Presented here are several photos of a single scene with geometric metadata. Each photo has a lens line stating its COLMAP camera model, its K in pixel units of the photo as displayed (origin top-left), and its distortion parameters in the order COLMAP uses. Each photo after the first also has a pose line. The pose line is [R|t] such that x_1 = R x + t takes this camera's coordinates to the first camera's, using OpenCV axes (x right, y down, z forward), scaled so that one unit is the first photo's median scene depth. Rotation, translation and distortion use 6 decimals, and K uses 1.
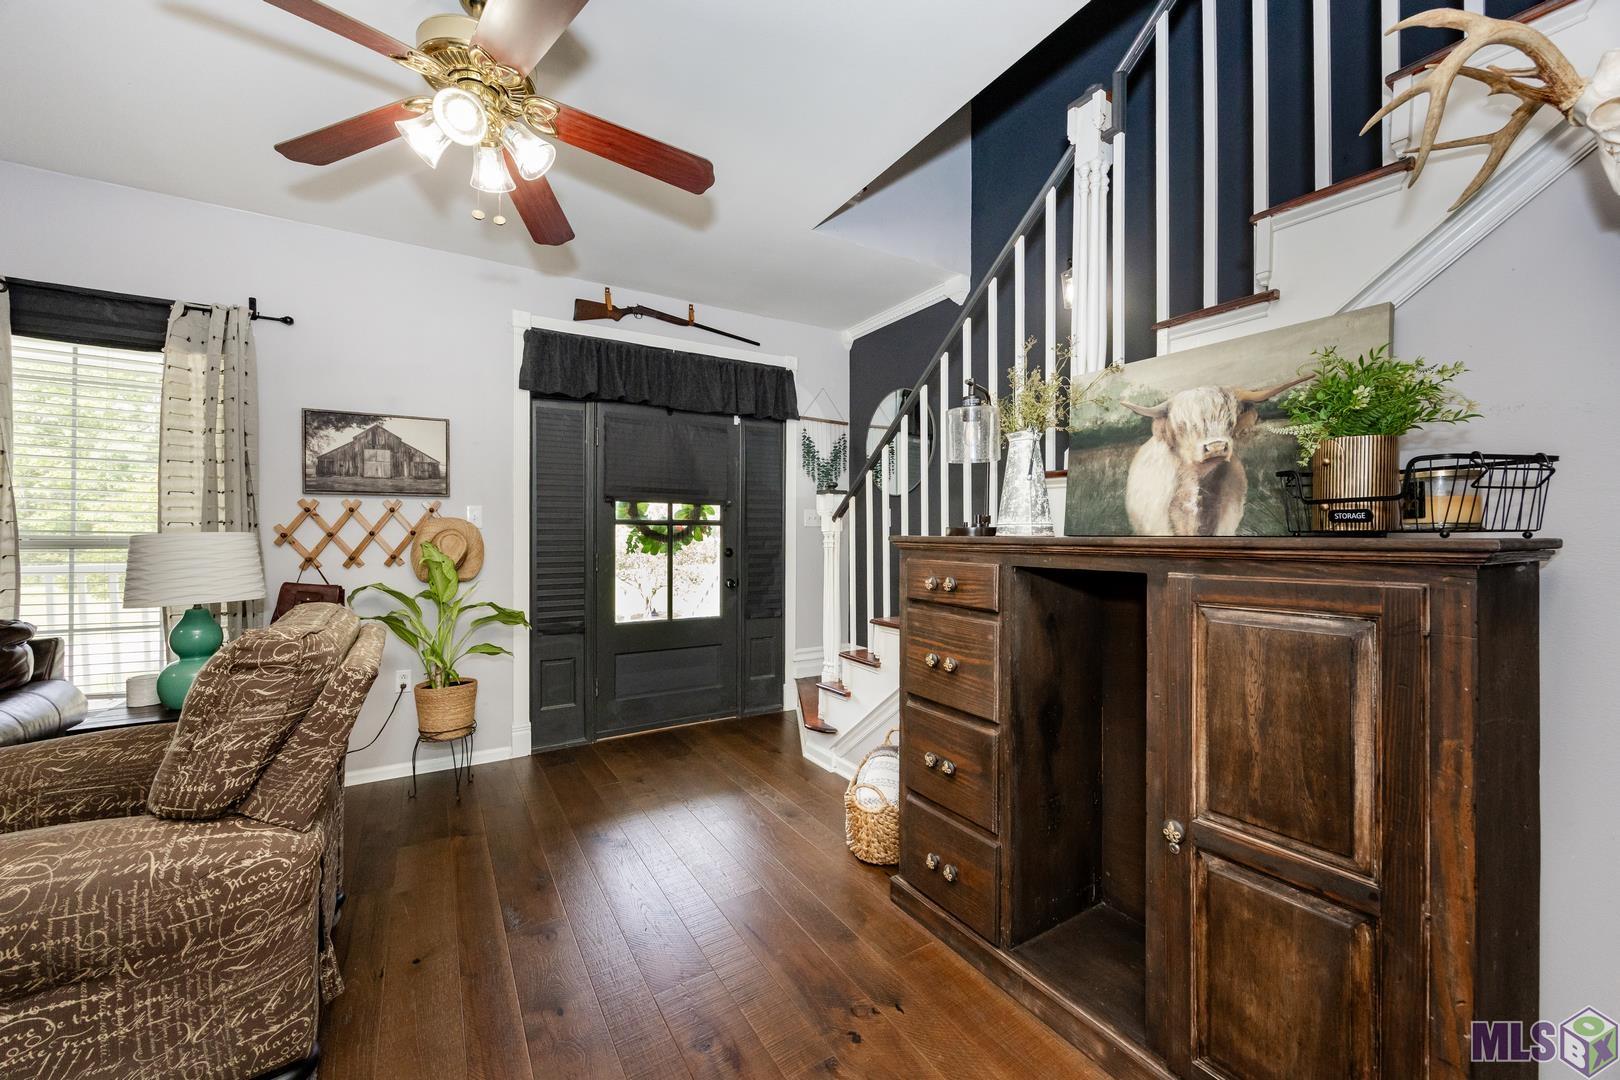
lens RADIAL K [[629.2, 0, 815.9], [0, 629.2, 533.4], [0, 0, 1]] dist [-0.005105, 0.000028]
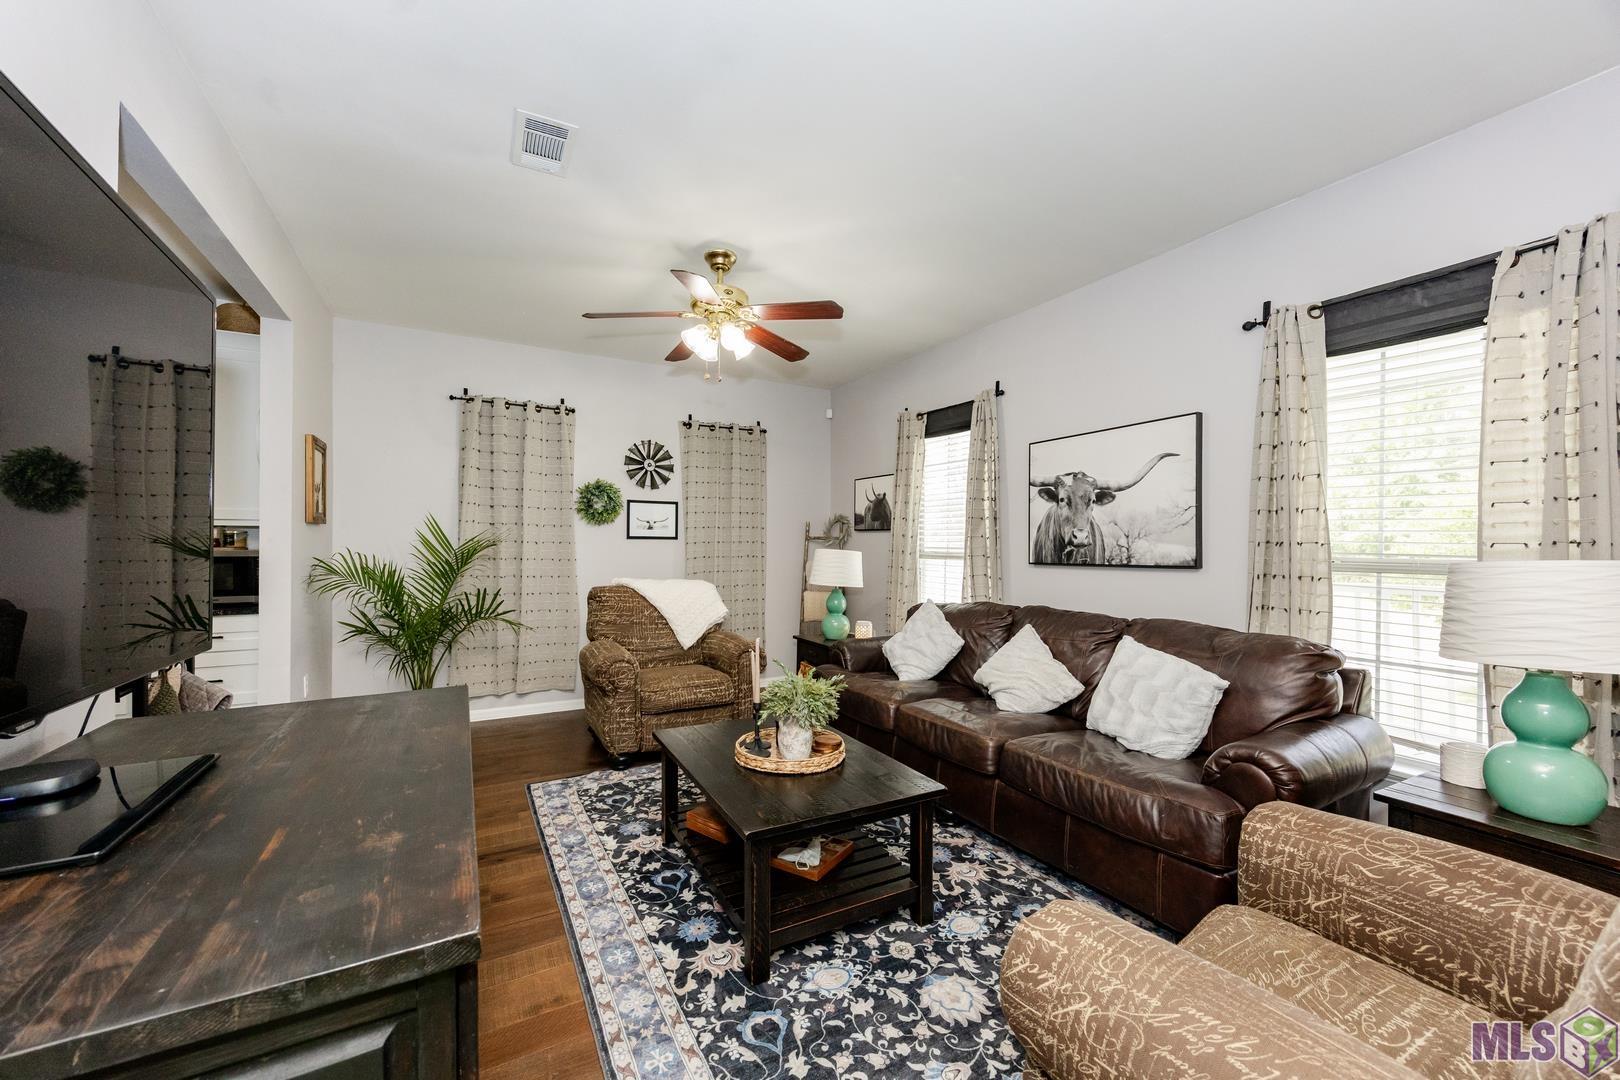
lens RADIAL K [[616.8, 0, 806.3], [0, 616.8, 547.9], [0, 0, 1]] dist [-0.001160, 0.000243]
pose [[-0.046234, 0.003149, -0.998926, -0.246216], [-0.002829, 0.999991, 0.003283, -0.012710], [0.998927, 0.002978, -0.046225, 0.199696]]
